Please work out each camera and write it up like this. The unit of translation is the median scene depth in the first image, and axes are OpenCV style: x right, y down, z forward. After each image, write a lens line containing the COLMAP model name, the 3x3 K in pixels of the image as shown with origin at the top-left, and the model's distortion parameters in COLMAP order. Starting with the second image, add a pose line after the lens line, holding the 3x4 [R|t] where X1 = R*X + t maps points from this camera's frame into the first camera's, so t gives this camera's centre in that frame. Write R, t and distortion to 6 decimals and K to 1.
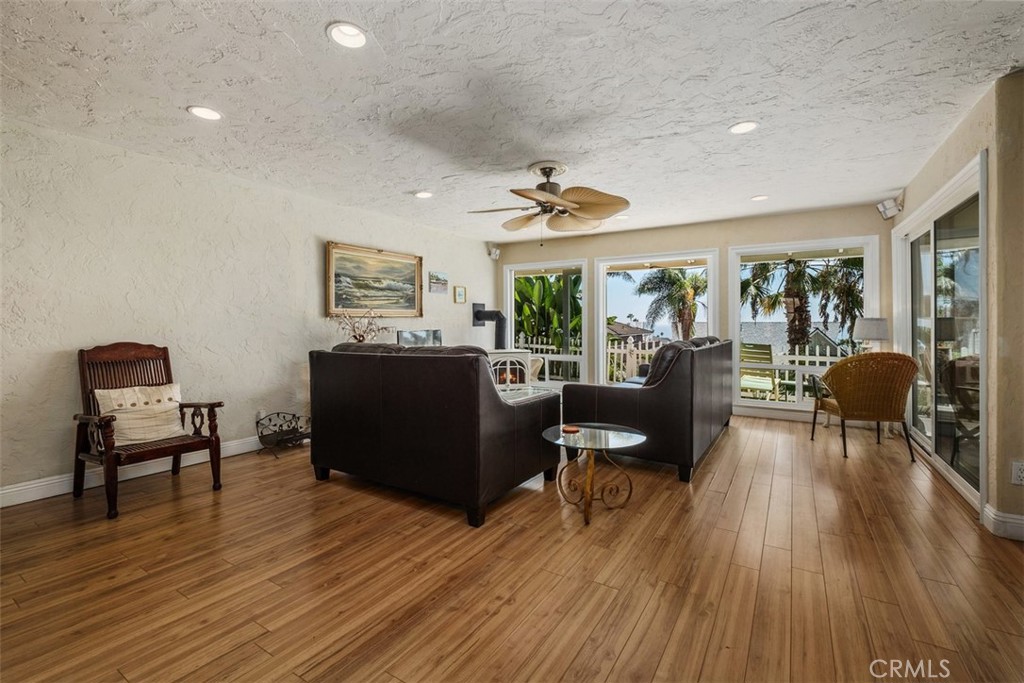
lens RADIAL K [[447.0, 0, 506.8], [0, 447.0, 323.0], [0, 0, 1]] dist [0.001802, 0.000128]
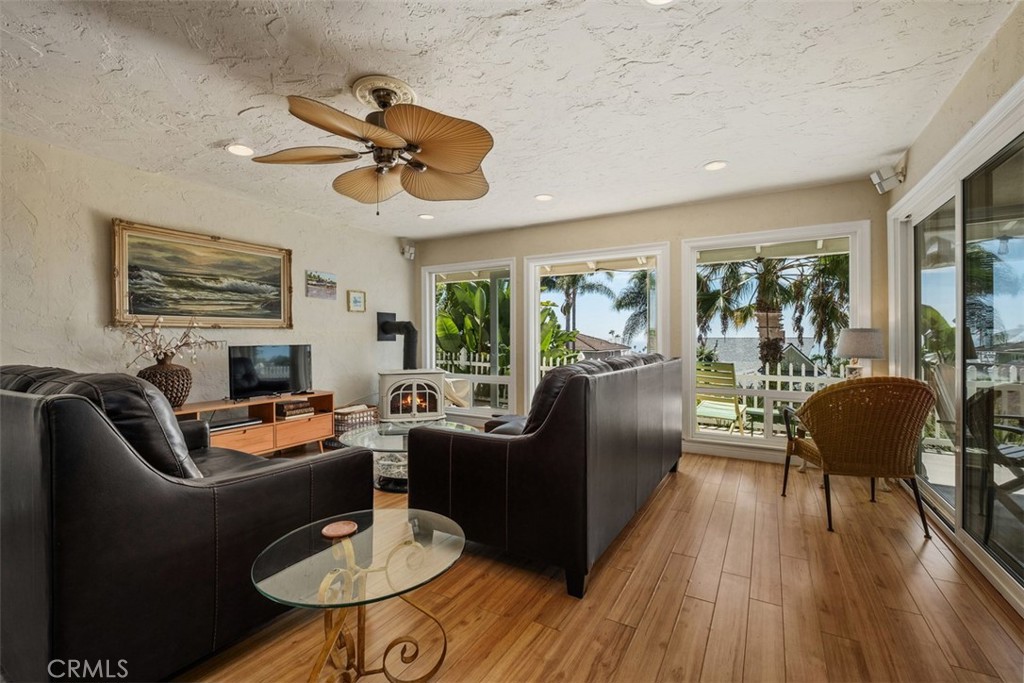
lens RADIAL K [[439.6, 0, 512.0], [0, 439.6, 341.5], [0, 0, 1]] dist [0.000767, -0.000324]
pose [[0.999153, -0.000354, 0.041156, 0.157877], [0.000134, 0.999986, 0.005331, 0.005158], [-0.041157, -0.005321, 0.999139, 0.227360]]
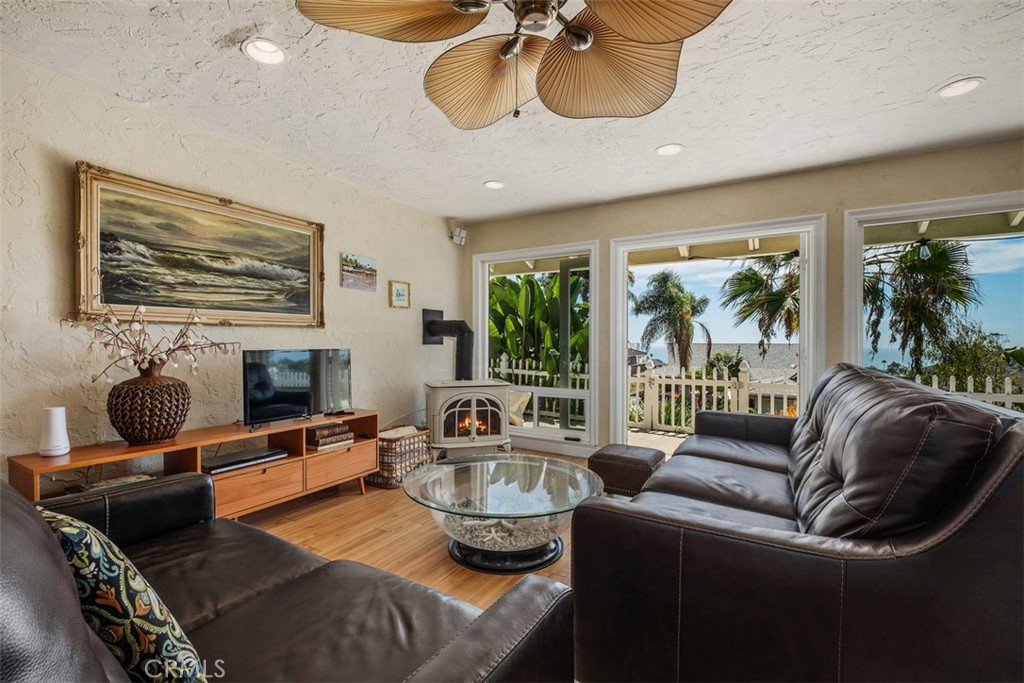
lens RADIAL K [[438.8, 0, 510.5], [0, 438.8, 345.3], [0, 0, 1]] dist [-0.001343, -0.000027]
pose [[0.999623, 0.005269, 0.026947, 0.041216], [-0.005344, 0.999982, 0.002713, 0.007368], [-0.026932, -0.002856, 0.999633, 0.415562]]
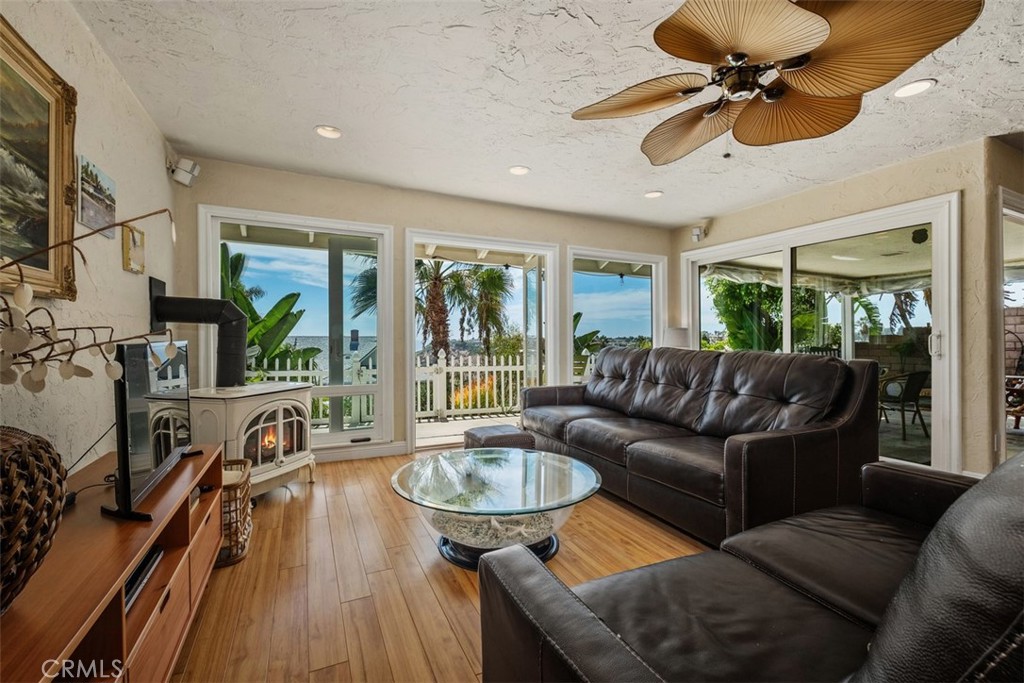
lens RADIAL K [[439.6, 0, 512.0], [0, 439.6, 341.5], [0, 0, 1]] dist [0.000767, -0.000324]
pose [[0.531112, -0.005994, 0.847281, -0.278725], [-0.001353, 0.999968, 0.007922, 0.011524], [-0.847301, -0.005354, 0.531086, 0.603666]]
